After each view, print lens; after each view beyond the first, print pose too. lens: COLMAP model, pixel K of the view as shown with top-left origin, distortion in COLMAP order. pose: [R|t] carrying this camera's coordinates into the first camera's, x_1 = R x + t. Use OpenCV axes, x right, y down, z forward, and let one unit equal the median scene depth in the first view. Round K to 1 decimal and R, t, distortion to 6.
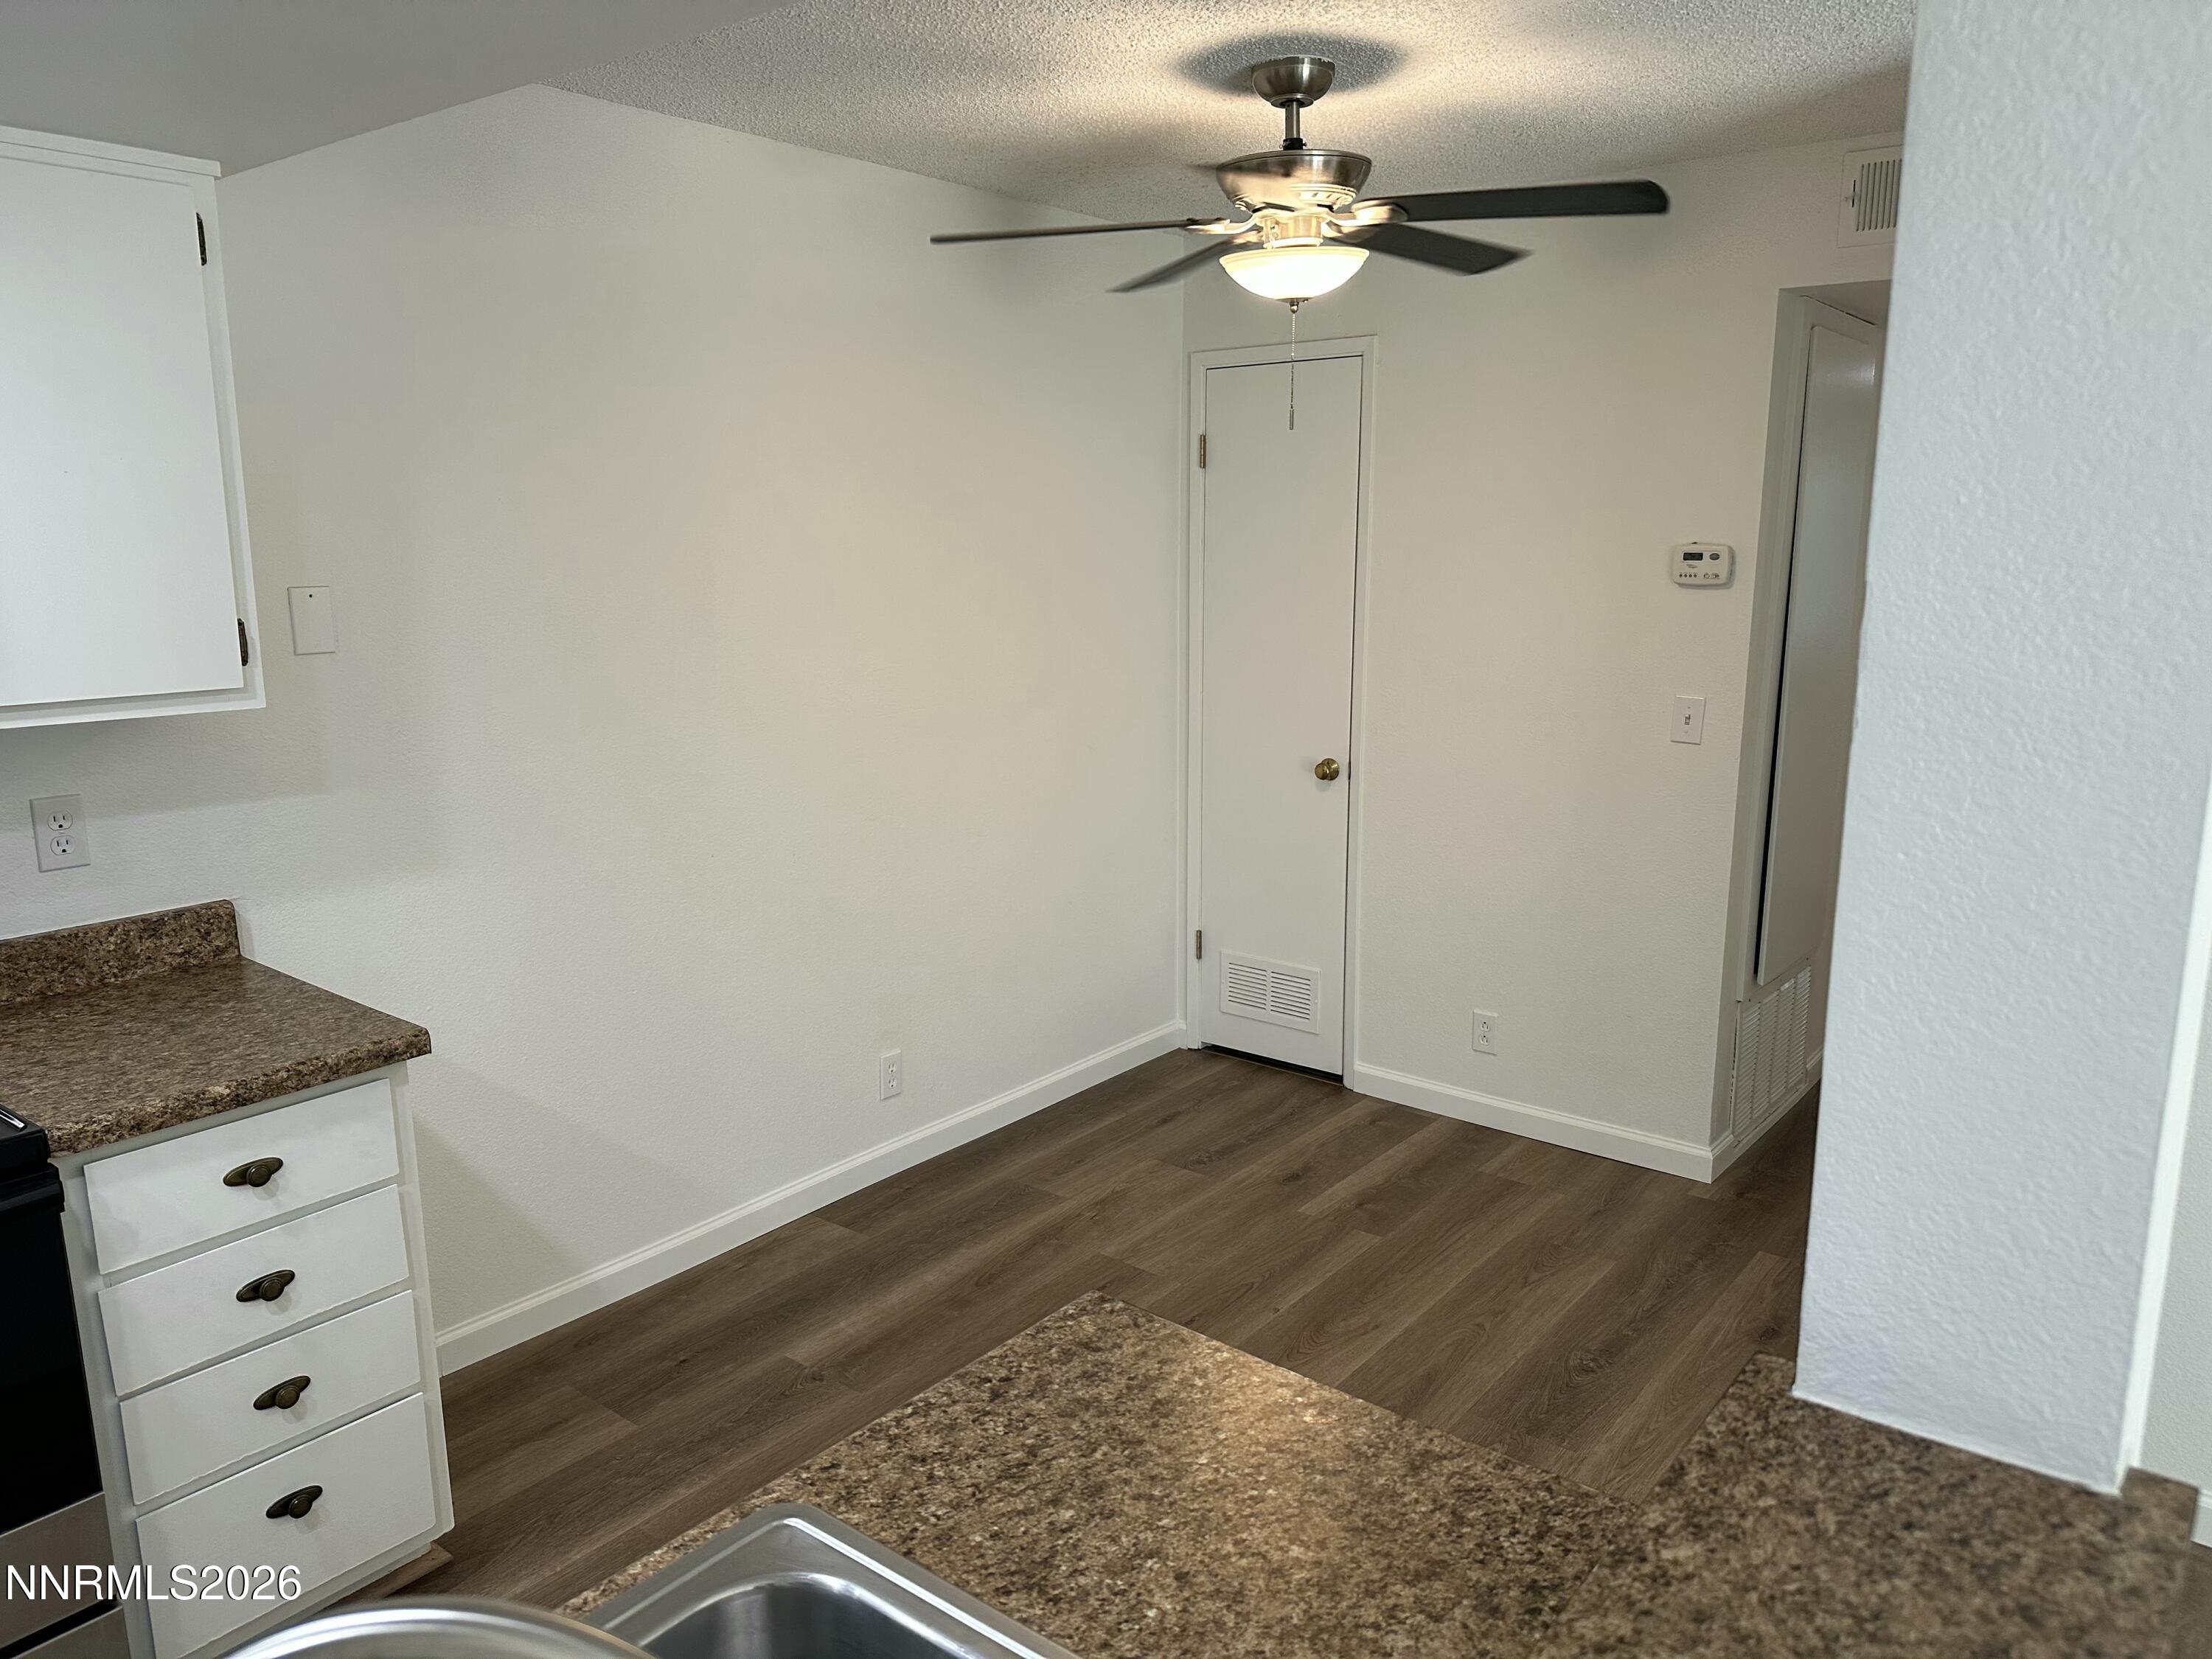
lens RADIAL K [[1542.0, 0, 1138.6], [0, 1542.0, 815.2], [0, 0, 1]] dist [0.076916, -0.093315]
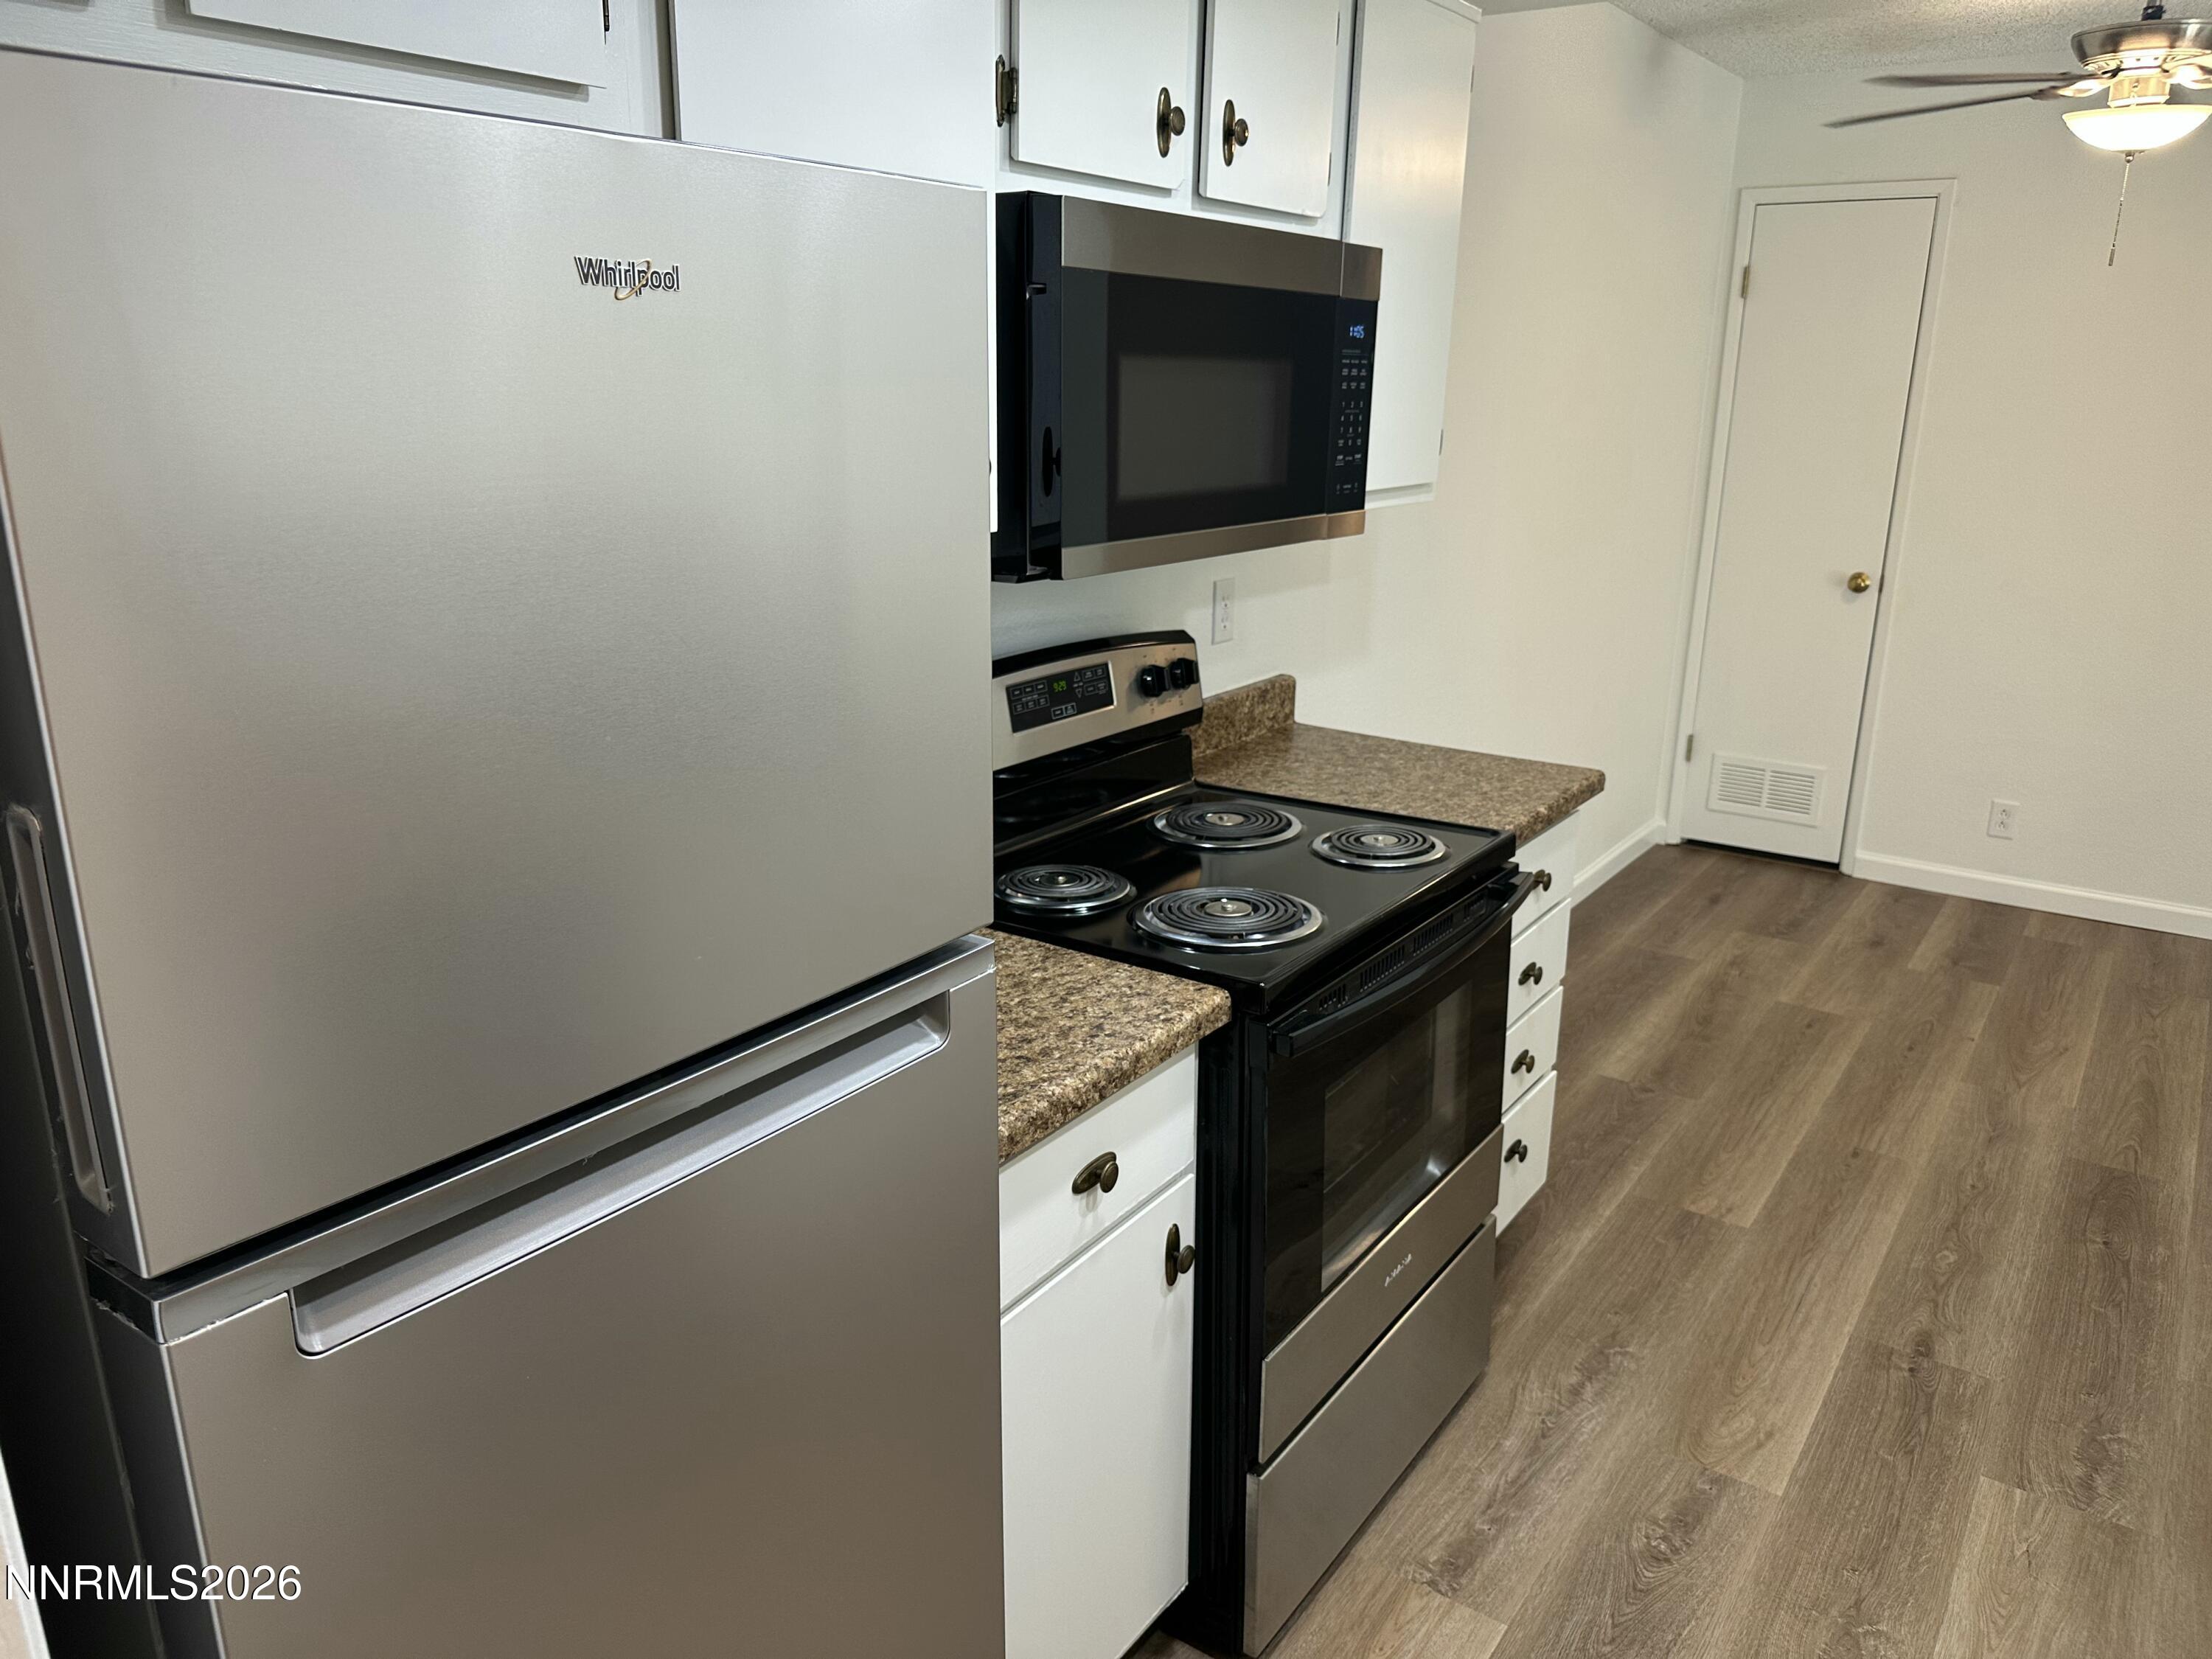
lens RADIAL K [[1554.5, 0, 1106.0], [0, 1554.5, 829.5], [0, 0, 1]] dist [0.023580, -0.073696]
pose [[0.999297, -0.006140, 0.036979, -0.779463], [0.002337, 0.994780, 0.102020, 0.052629], [-0.037412, -0.101862, 0.994095, -0.156110]]
